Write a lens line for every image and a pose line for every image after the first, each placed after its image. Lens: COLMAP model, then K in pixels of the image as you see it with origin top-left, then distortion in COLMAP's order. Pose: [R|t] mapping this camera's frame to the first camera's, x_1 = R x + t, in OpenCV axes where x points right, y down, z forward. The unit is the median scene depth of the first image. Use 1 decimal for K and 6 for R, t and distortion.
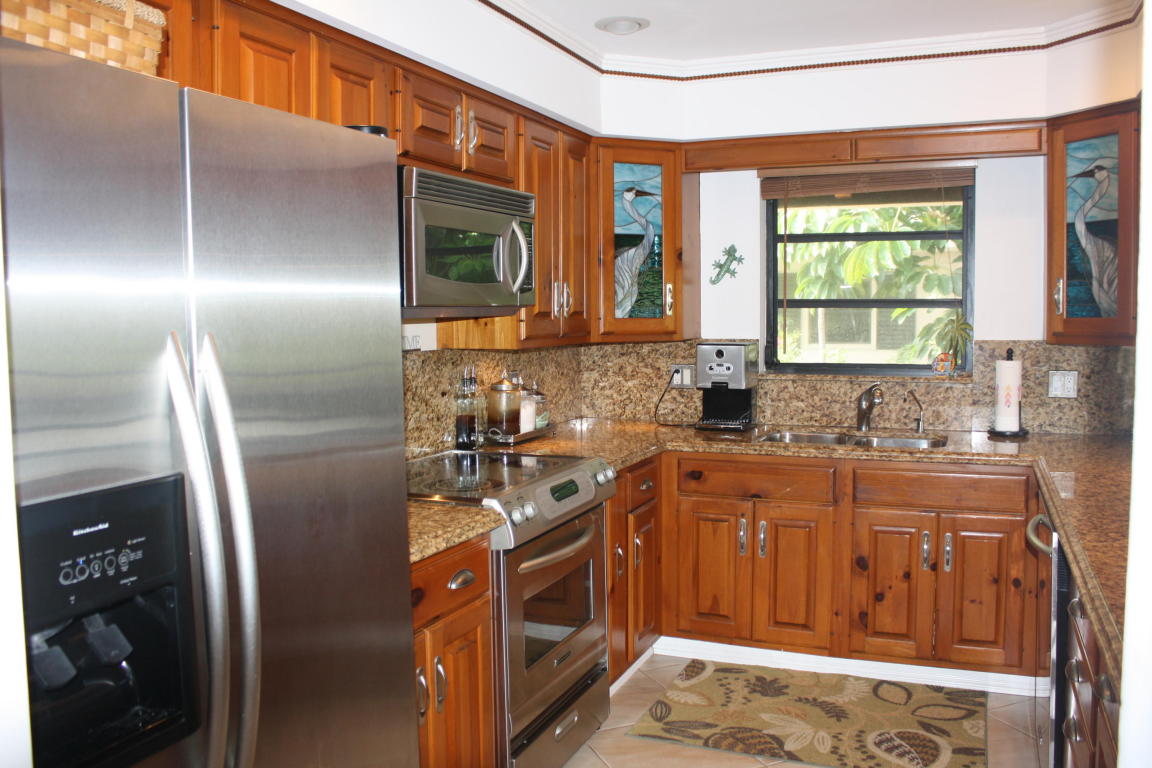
lens RADIAL K [[966.7, 0, 585.2], [0, 966.7, 381.9], [0, 0, 1]] dist [-0.157386, 0.133333]
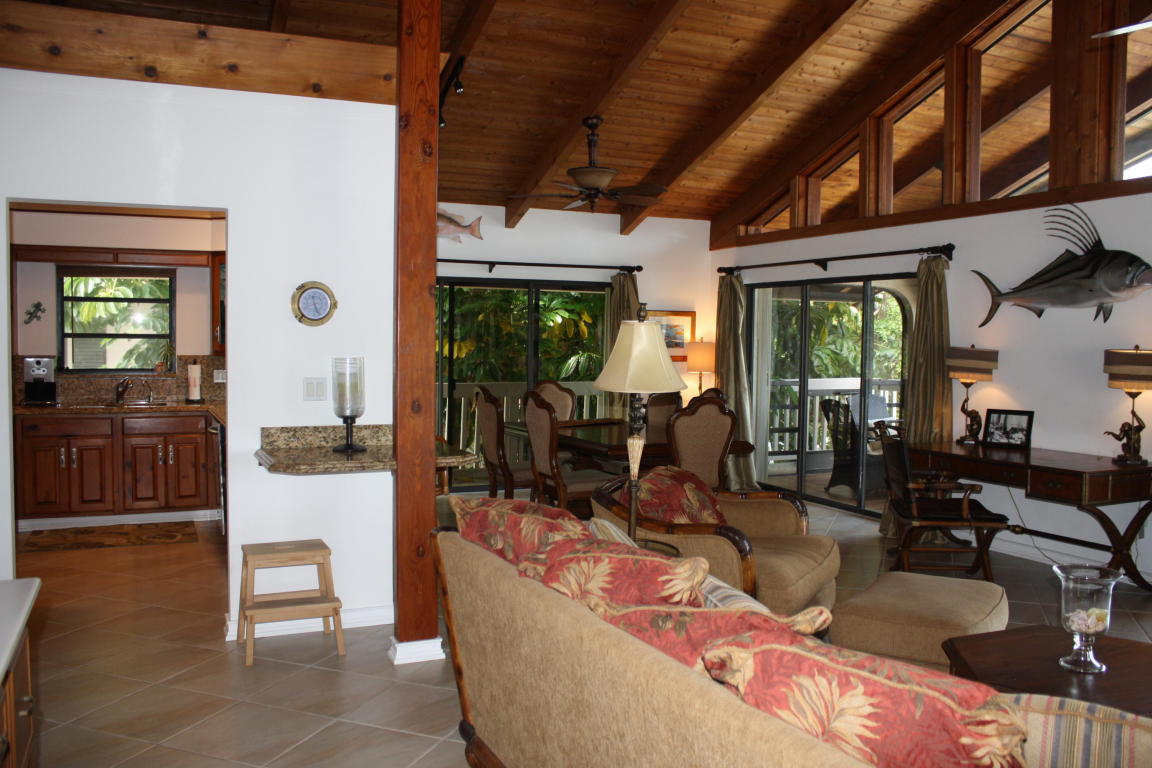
lens RADIAL K [[966.7, 0, 584.9], [0, 966.7, 392.0], [0, 0, 1]] dist [-0.157386, 0.133333]
pose [[0.670057, -0.022624, 0.741965, -0.513985], [0.037008, 0.999311, -0.002951, 0.074954], [-0.741387, 0.029436, 0.670432, -1.020123]]
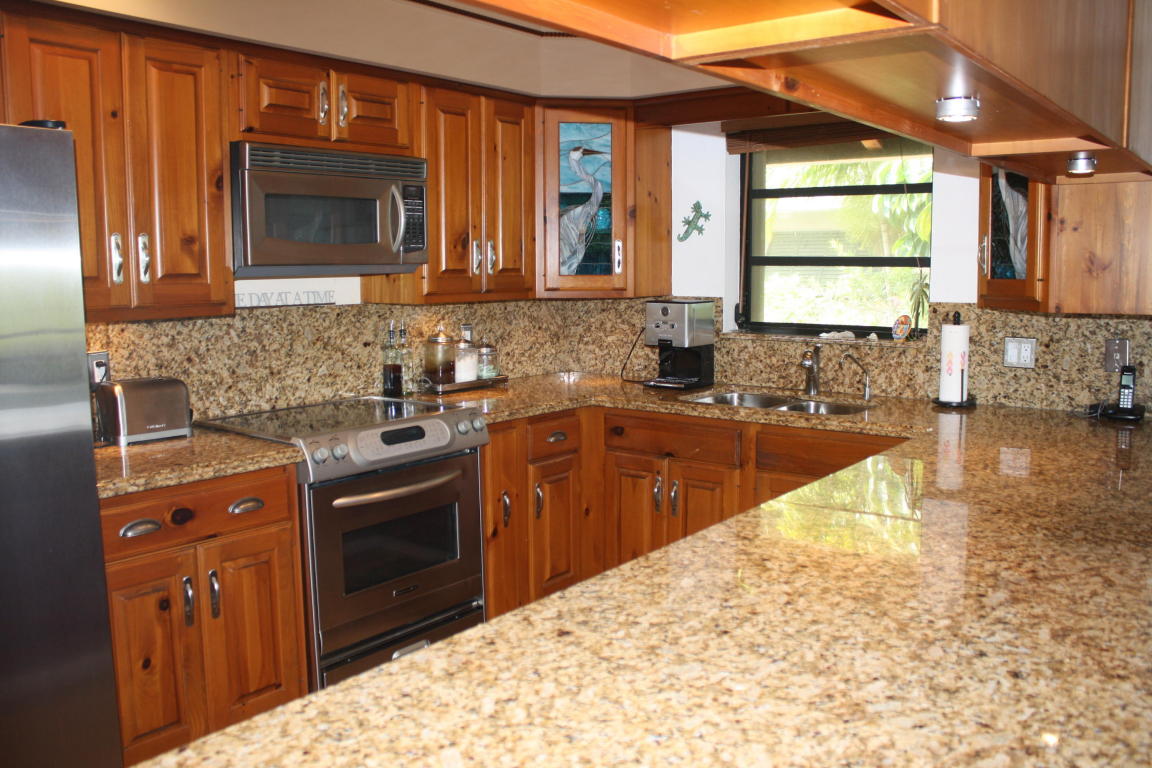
lens RADIAL K [[966.7, 0, 584.1], [0, 966.7, 381.5], [0, 0, 1]] dist [-0.157386, 0.133333]
pose [[0.965423, 0.035846, -0.258212, 0.348802], [-0.023413, 0.998421, 0.051066, -0.006290], [0.259634, -0.043254, 0.964738, 0.011925]]
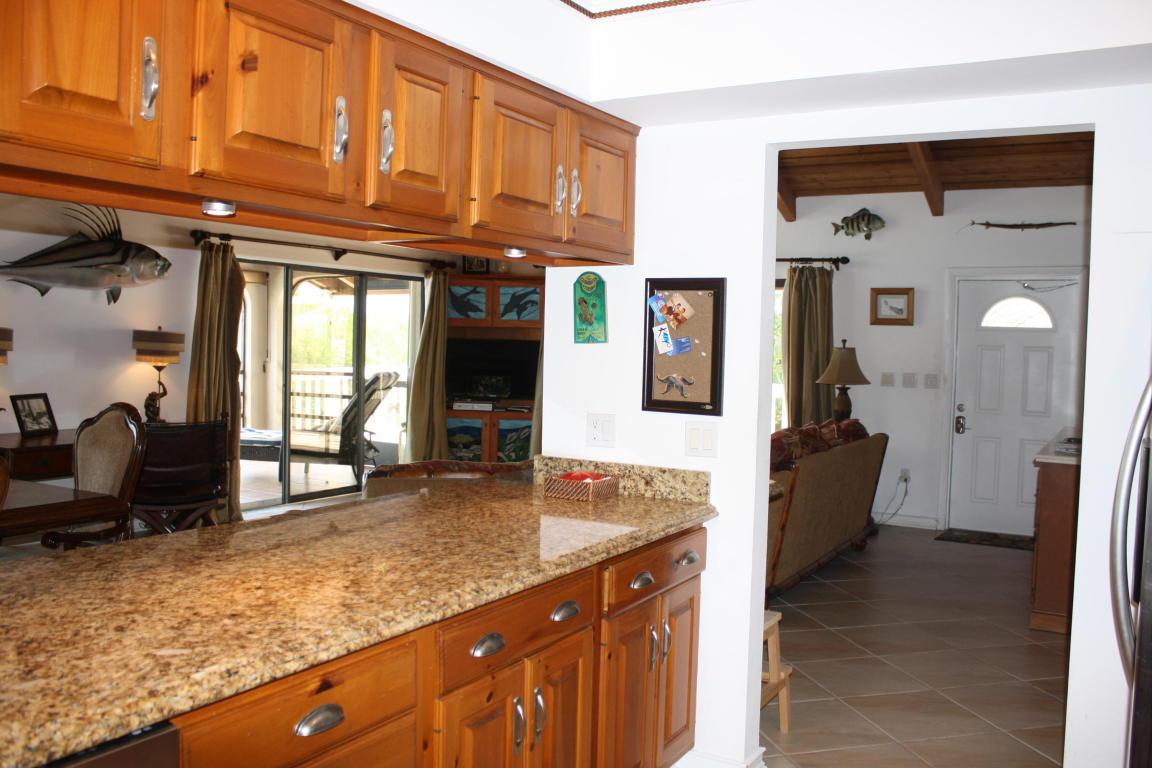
lens RADIAL K [[966.7, 0, 579.6], [0, 966.7, 379.2], [0, 0, 1]] dist [-0.157386, 0.133333]
pose [[-0.988271, -0.019521, 0.151455, 0.113714], [-0.002599, 0.993803, 0.111127, -0.071261], [-0.152686, 0.109430, -0.982198, 0.956023]]
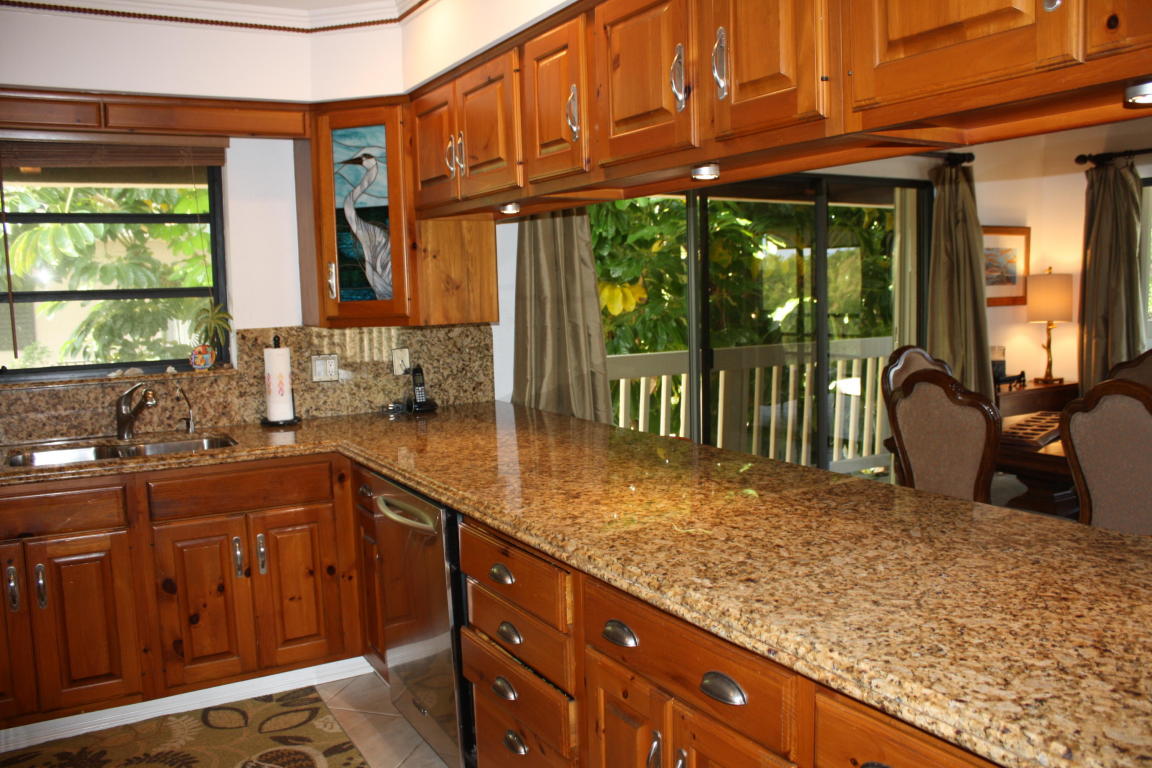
lens RADIAL K [[966.7, 0, 585.1], [0, 966.7, 383.7], [0, 0, 1]] dist [-0.157386, 0.133333]
pose [[0.609570, -0.085926, 0.788062, -0.139003], [0.078121, 0.995781, 0.048147, -0.008662], [-0.788874, 0.032216, 0.613711, 0.146531]]
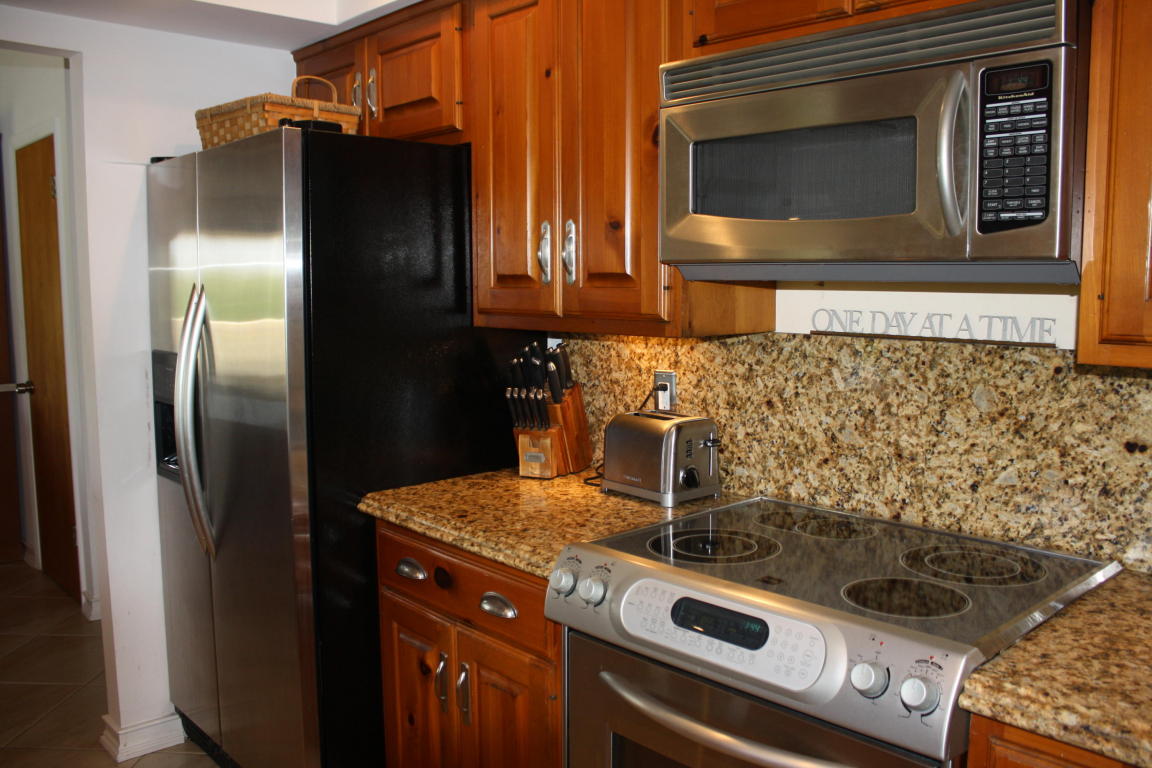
lens RADIAL K [[966.7, 0, 578.1], [0, 966.7, 379.1], [0, 0, 1]] dist [-0.157386, 0.133333]
pose [[-0.412872, 0.107851, -0.904381, 0.351843], [-0.060570, 0.987515, 0.145417, -0.065755], [0.908773, 0.114817, -0.401184, 0.868365]]
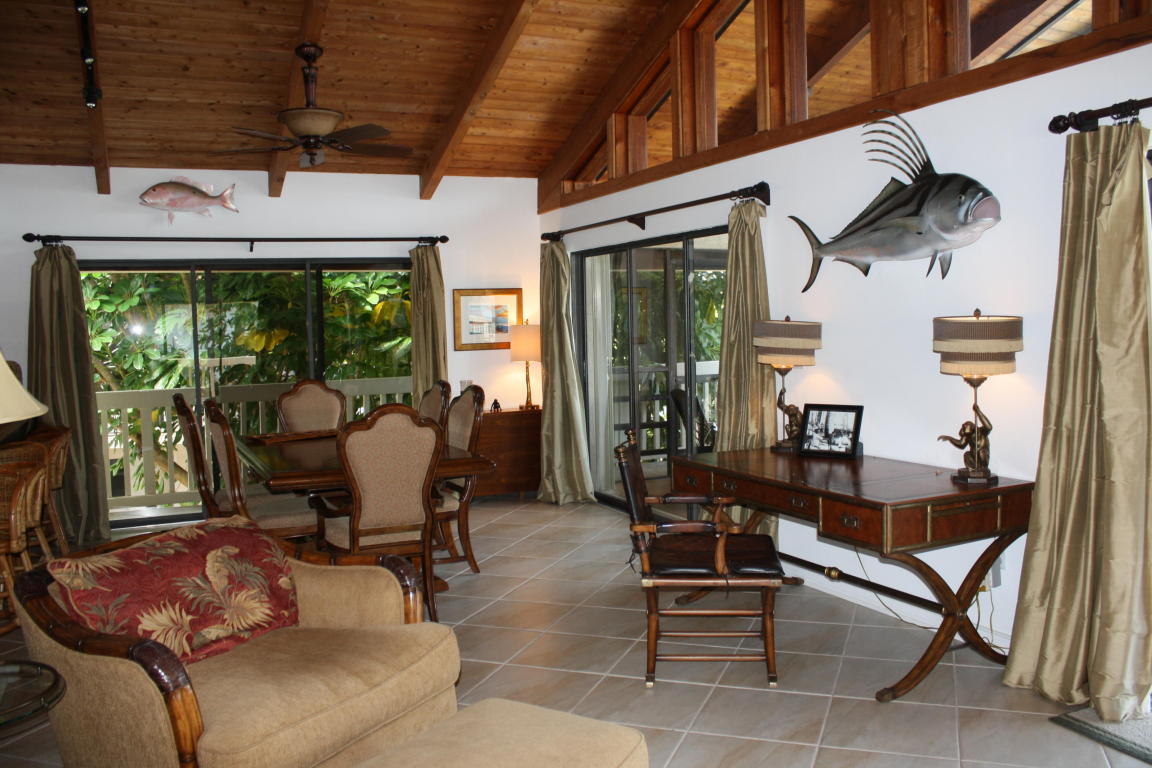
lens RADIAL K [[966.7, 0, 586.0], [0, 966.7, 390.2], [0, 0, 1]] dist [-0.157386, 0.133333]
pose [[0.670416, -0.058409, 0.739683, 0.121843], [0.073136, 0.997244, 0.012459, 0.072580], [-0.738372, 0.045745, 0.672840, -1.054736]]
